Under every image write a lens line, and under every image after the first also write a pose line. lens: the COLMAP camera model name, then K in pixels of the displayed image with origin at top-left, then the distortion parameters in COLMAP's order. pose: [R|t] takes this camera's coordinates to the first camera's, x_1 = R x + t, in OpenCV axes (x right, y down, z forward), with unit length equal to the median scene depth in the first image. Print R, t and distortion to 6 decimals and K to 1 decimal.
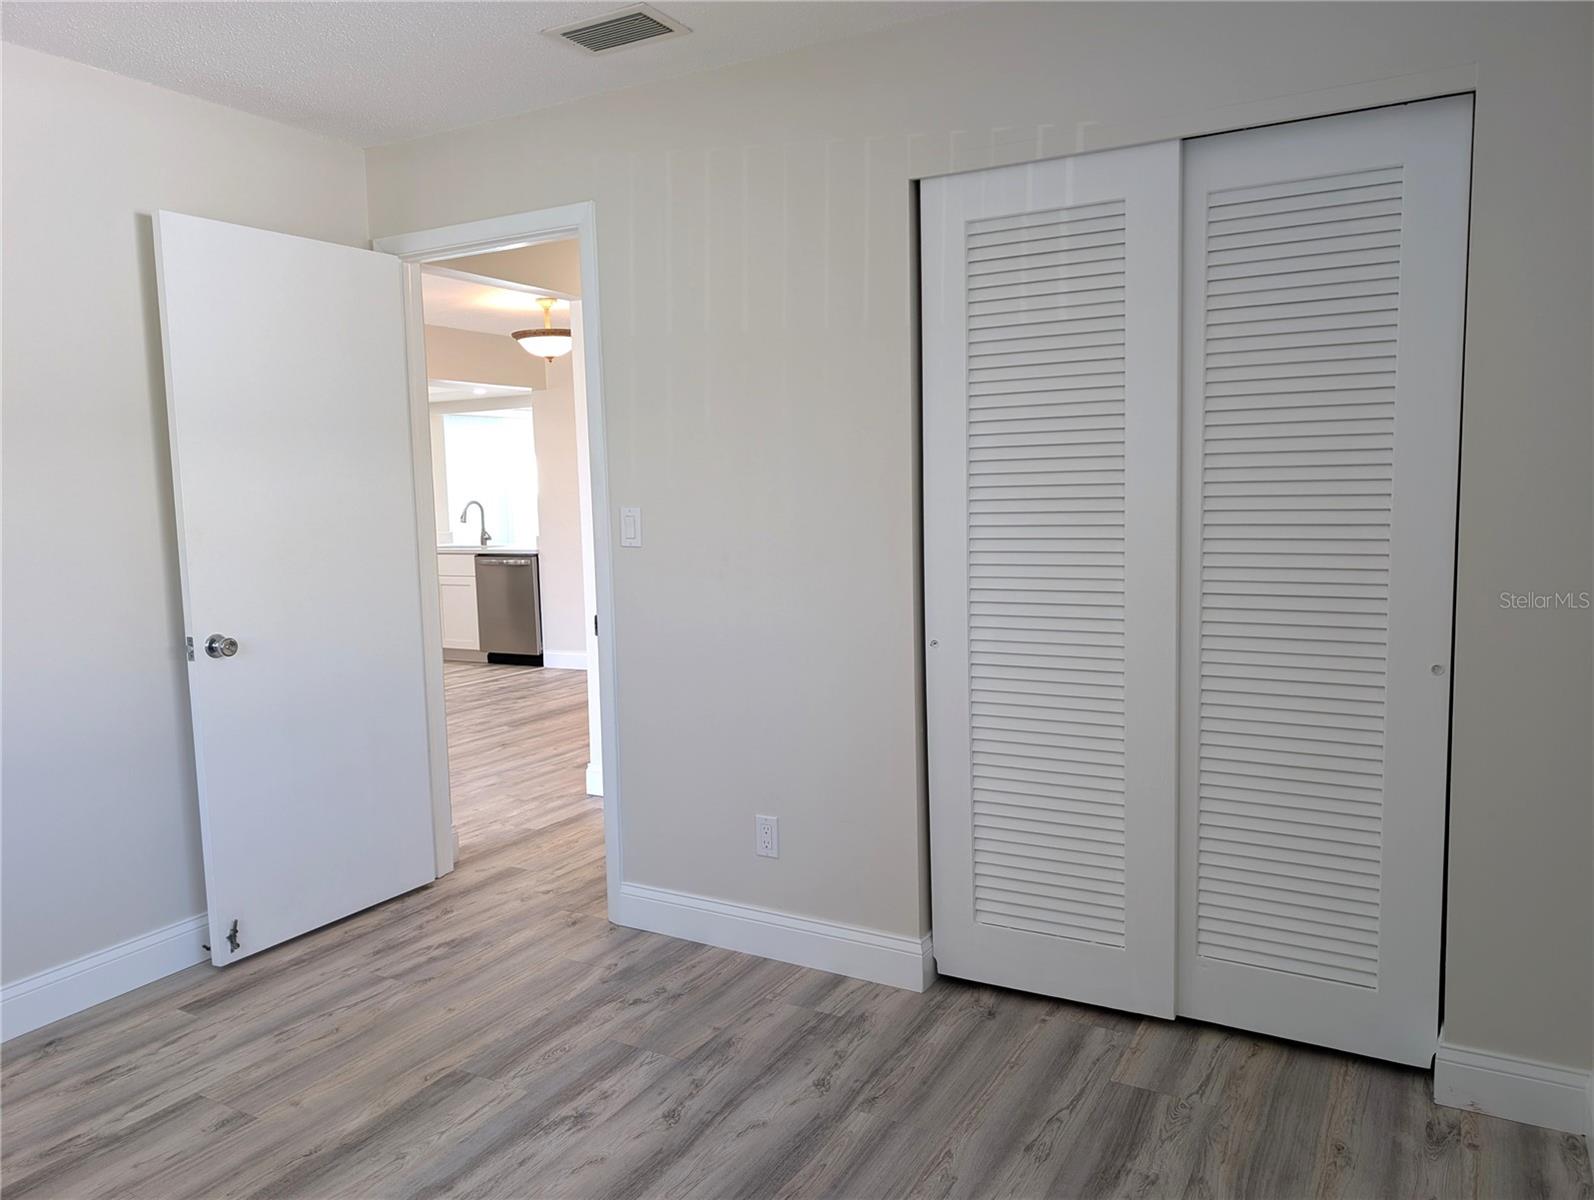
lens RADIAL K [[1132.8, 0, 803.8], [0, 1132.8, 594.2], [0, 0, 1]] dist [0.010851, -0.009602]
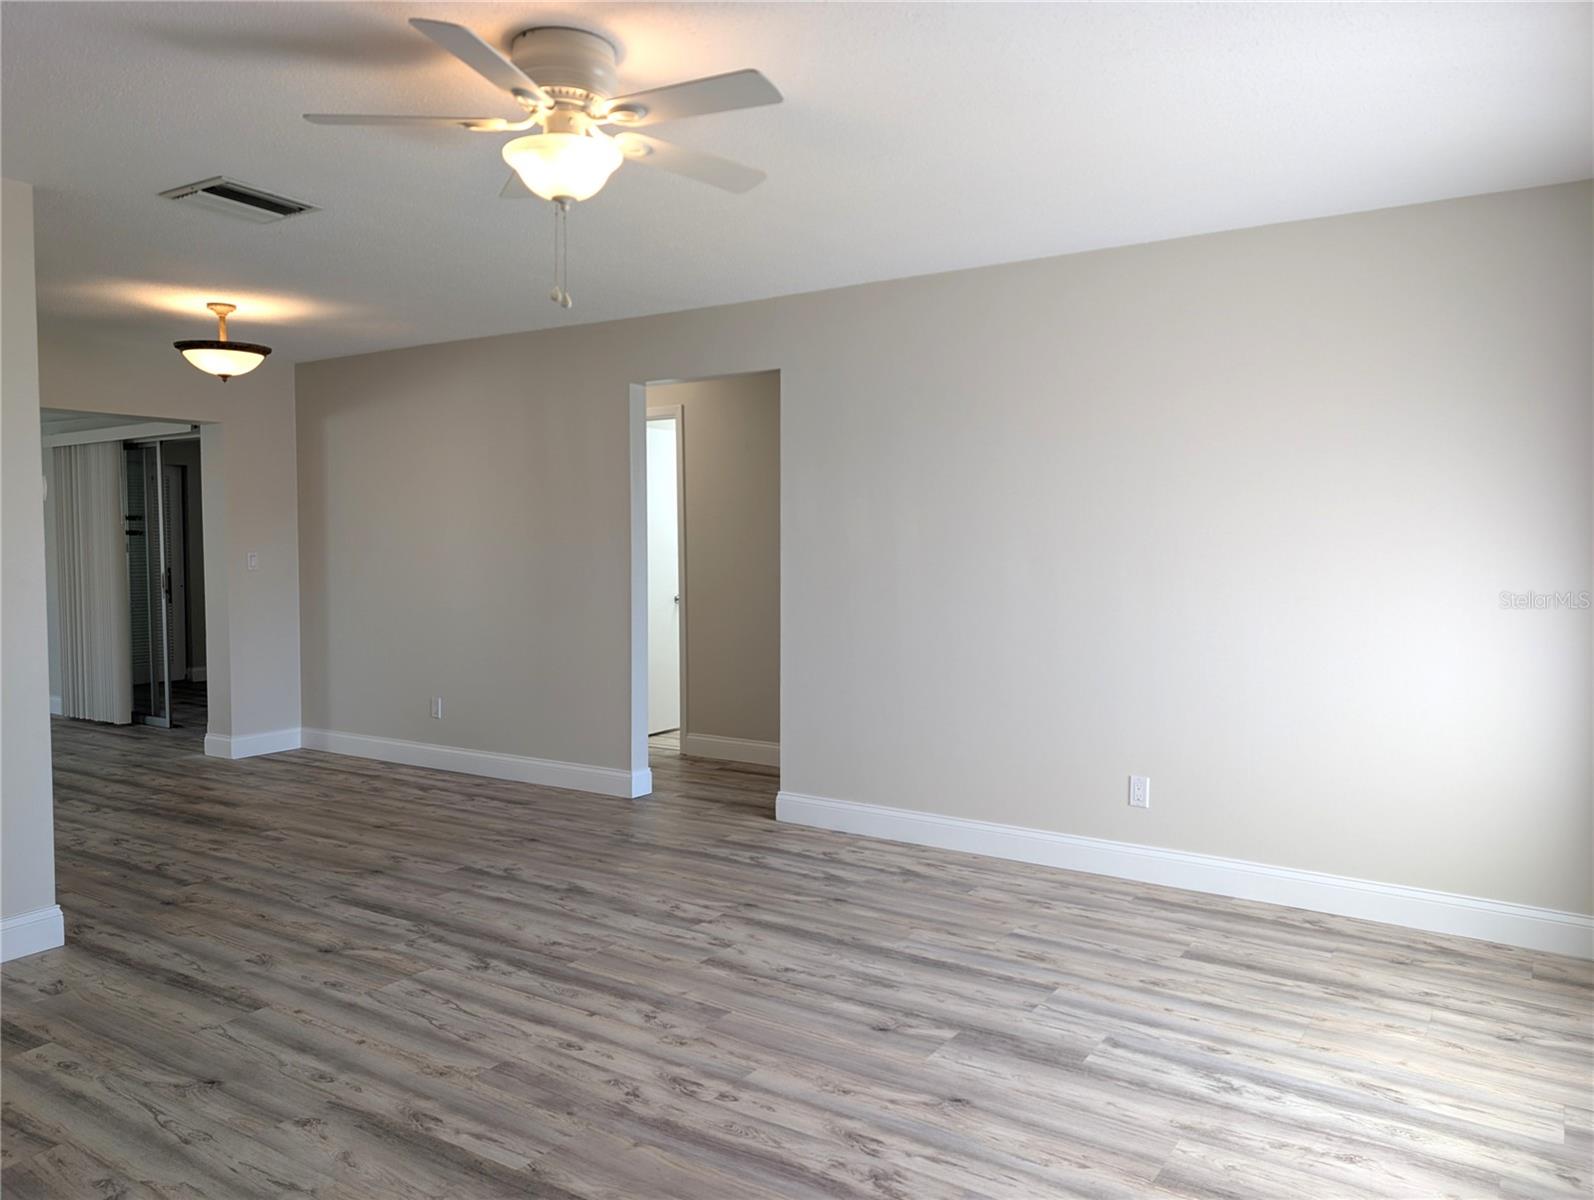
lens RADIAL K [[1161.9, 0, 789.9], [0, 1161.9, 603.6], [0, 0, 1]] dist [0.036887, -0.021647]
pose [[0.088911, -0.030594, 0.995570, -0.768694], [0.094622, 0.995267, 0.022134, -0.019587], [-0.991535, 0.092235, 0.091385, 0.398575]]
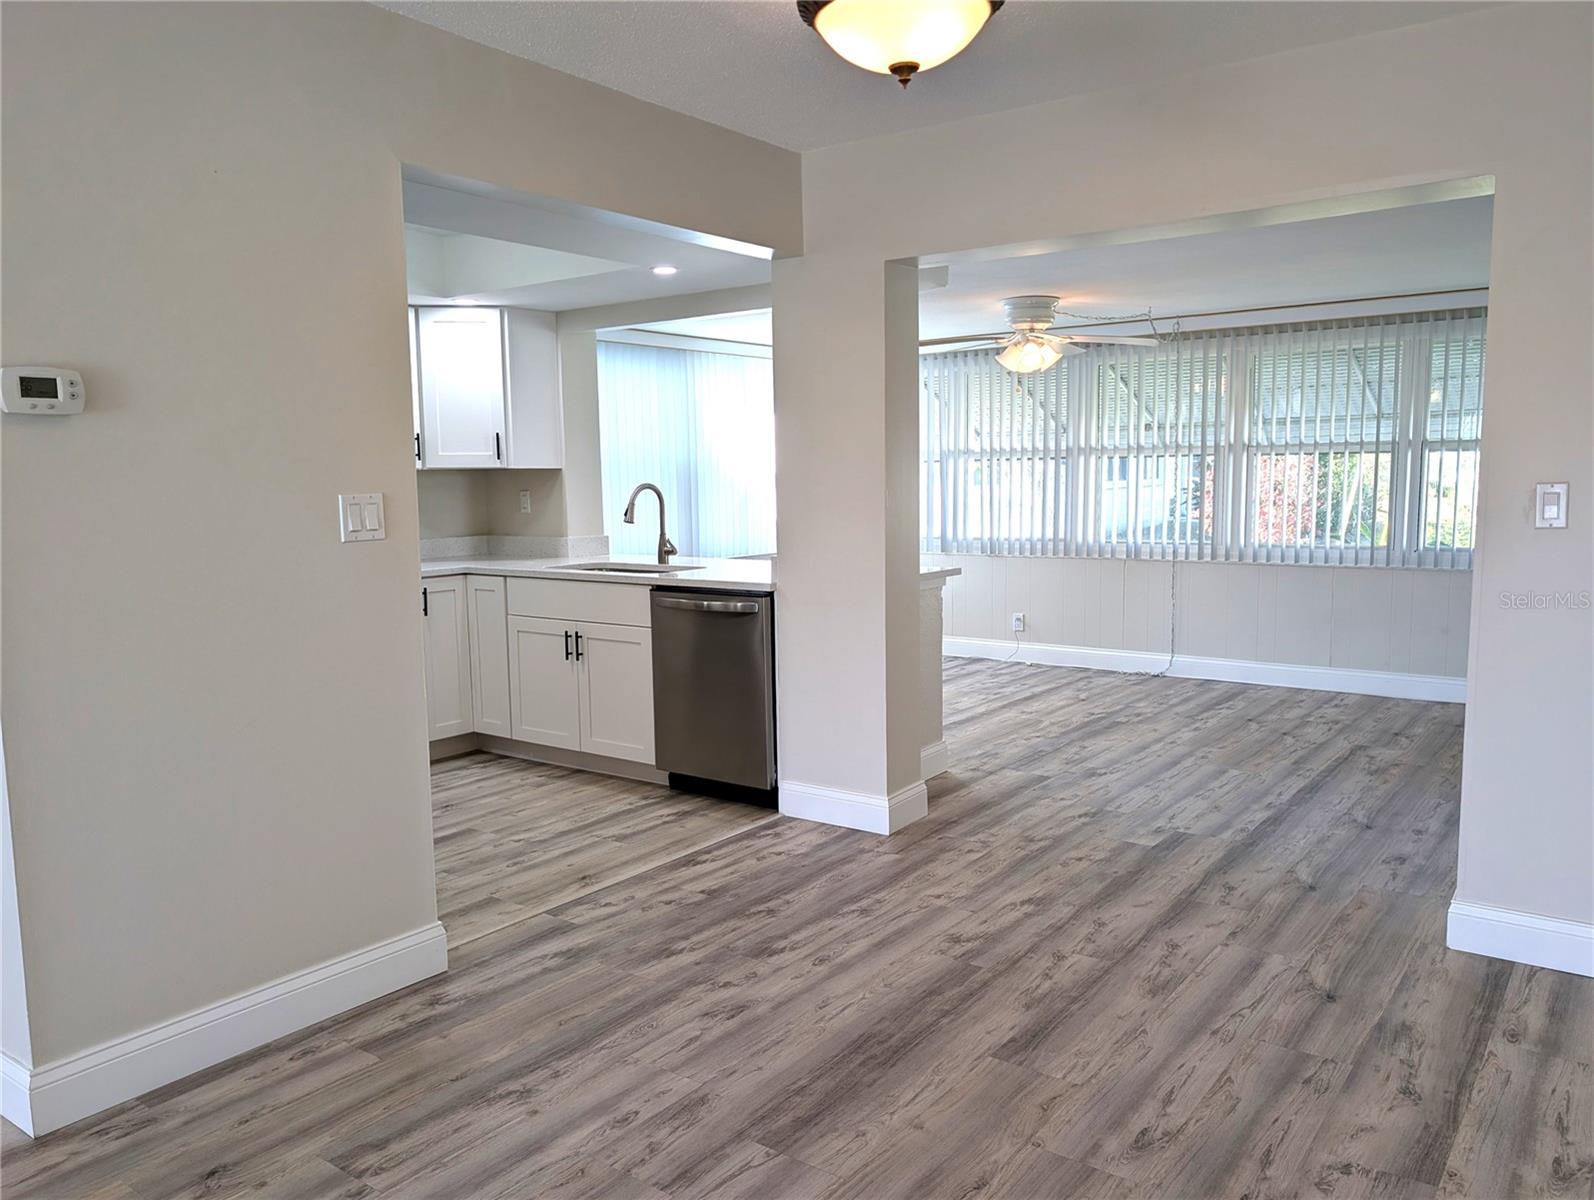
lens RADIAL K [[1179.4, 0, 797.0], [0, 1179.4, 600.0], [0, 0, 1]] dist [0.074093, -0.090137]
pose [[0.990104, 0.020293, -0.138861, -0.148618], [-0.017902, 0.999670, 0.018442, -0.040661], [0.139190, -0.015773, 0.990140, 0.473981]]
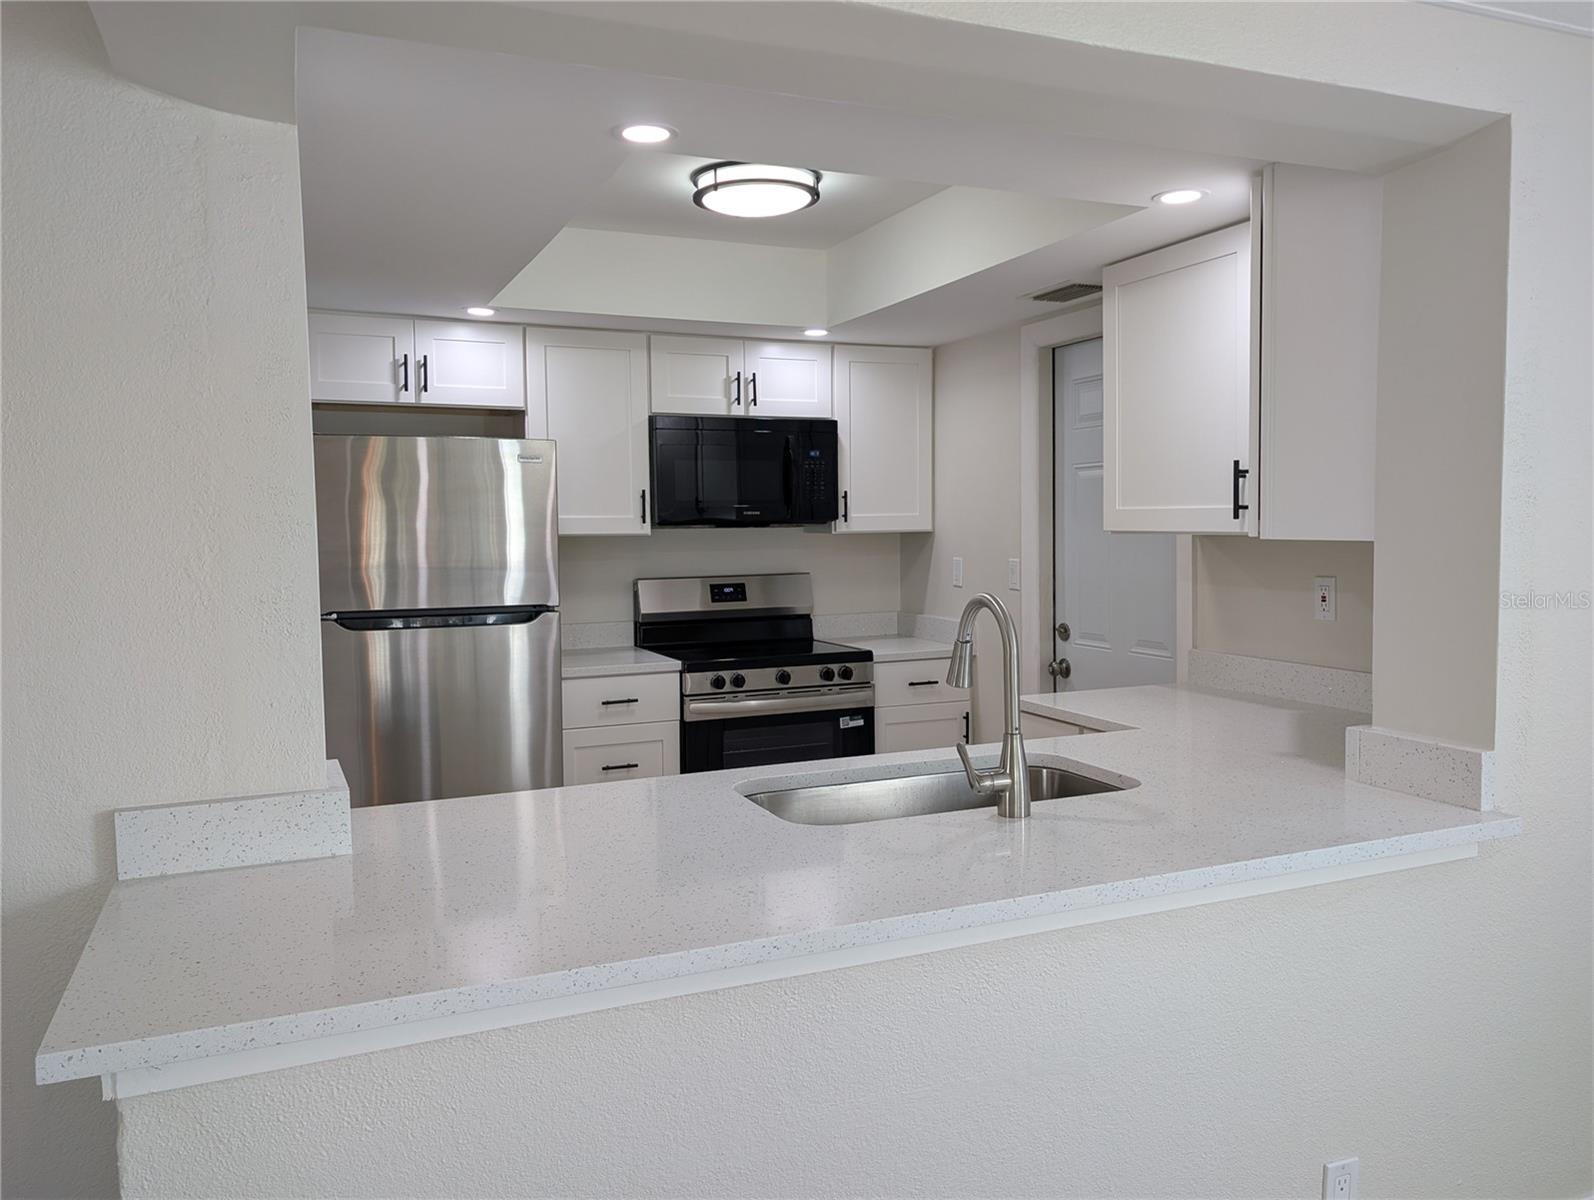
lens RADIAL K [[1198.6, 0, 797.0], [0, 1198.6, 600.0], [0, 0, 1]] dist [0.028930, -0.004238]
pose [[-0.612191, 0.084611, -0.786170, -0.098642], [-0.044649, 0.988973, 0.141205, -0.121220], [0.789448, 0.121546, -0.601663, 1.201453]]
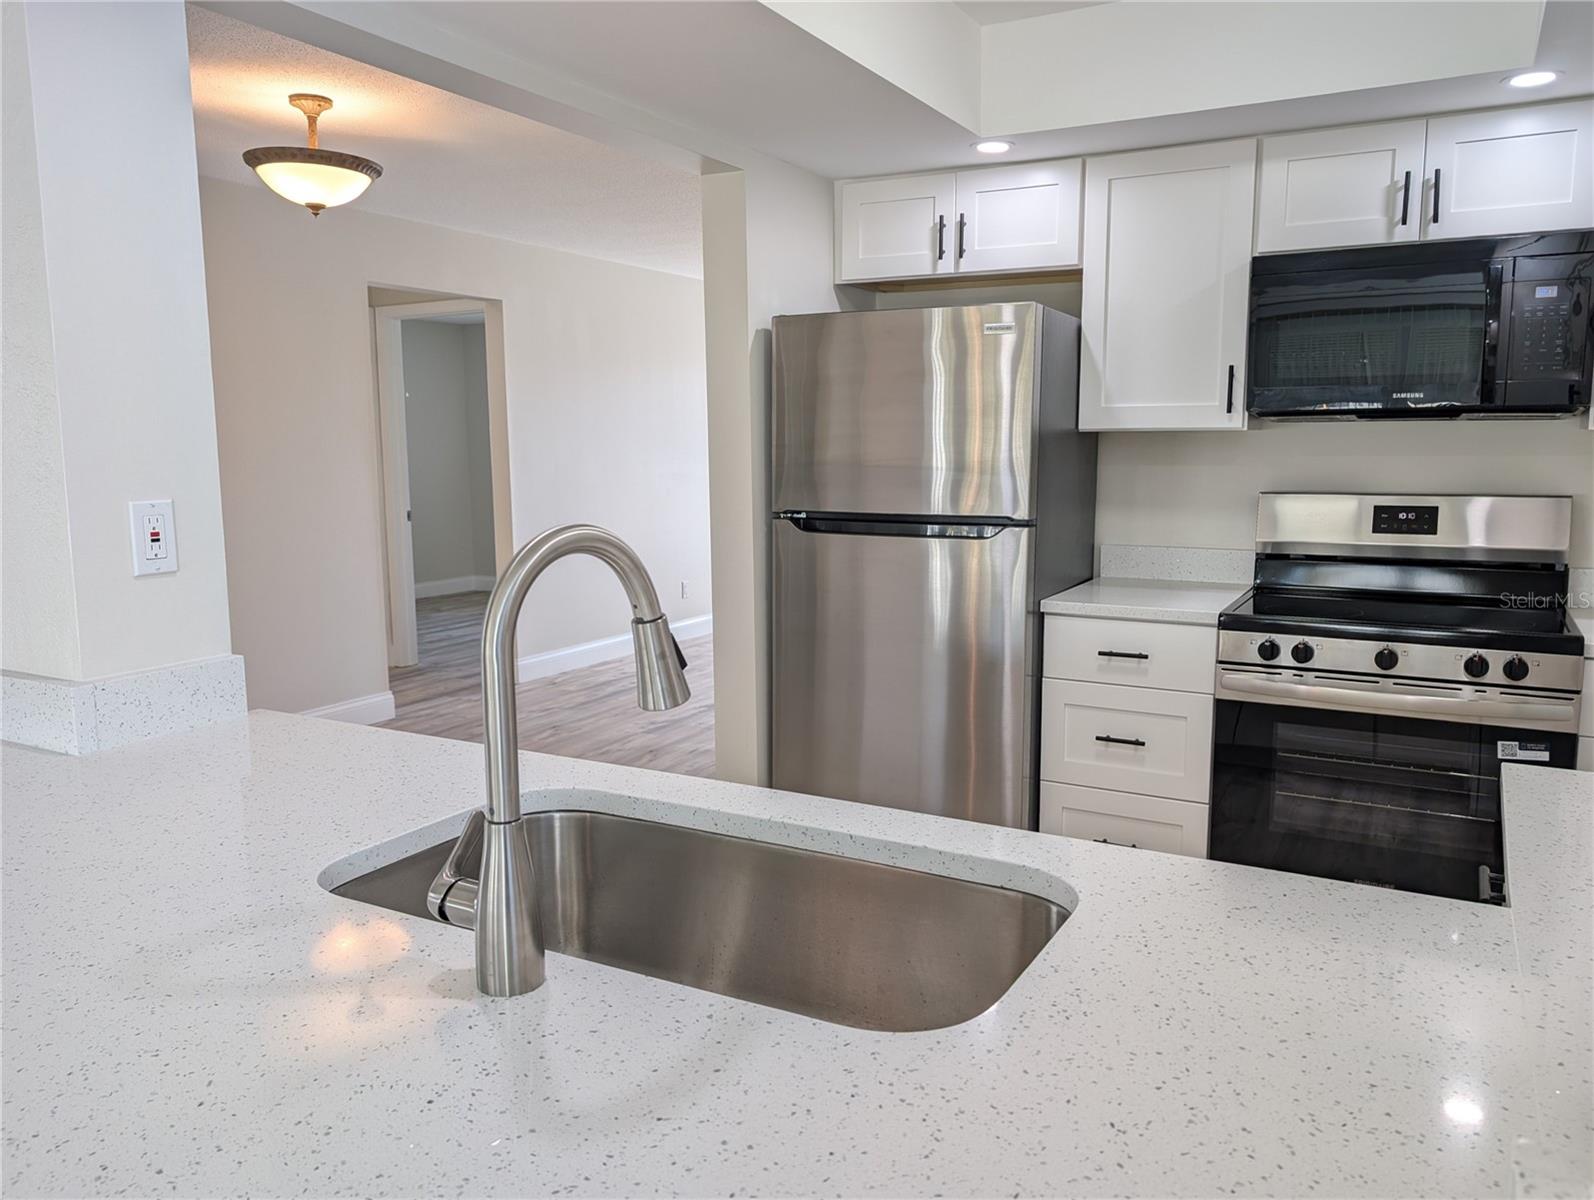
lens RADIAL K [[1132.8, 0, 803.8], [0, 1132.8, 594.2], [0, 0, 1]] dist [0.010851, -0.009602]
pose [[-0.999153, 0.033457, -0.023971, -0.328523], [0.027219, 0.974000, 0.224909, -0.105649], [0.030872, 0.224066, -0.974085, 1.181208]]
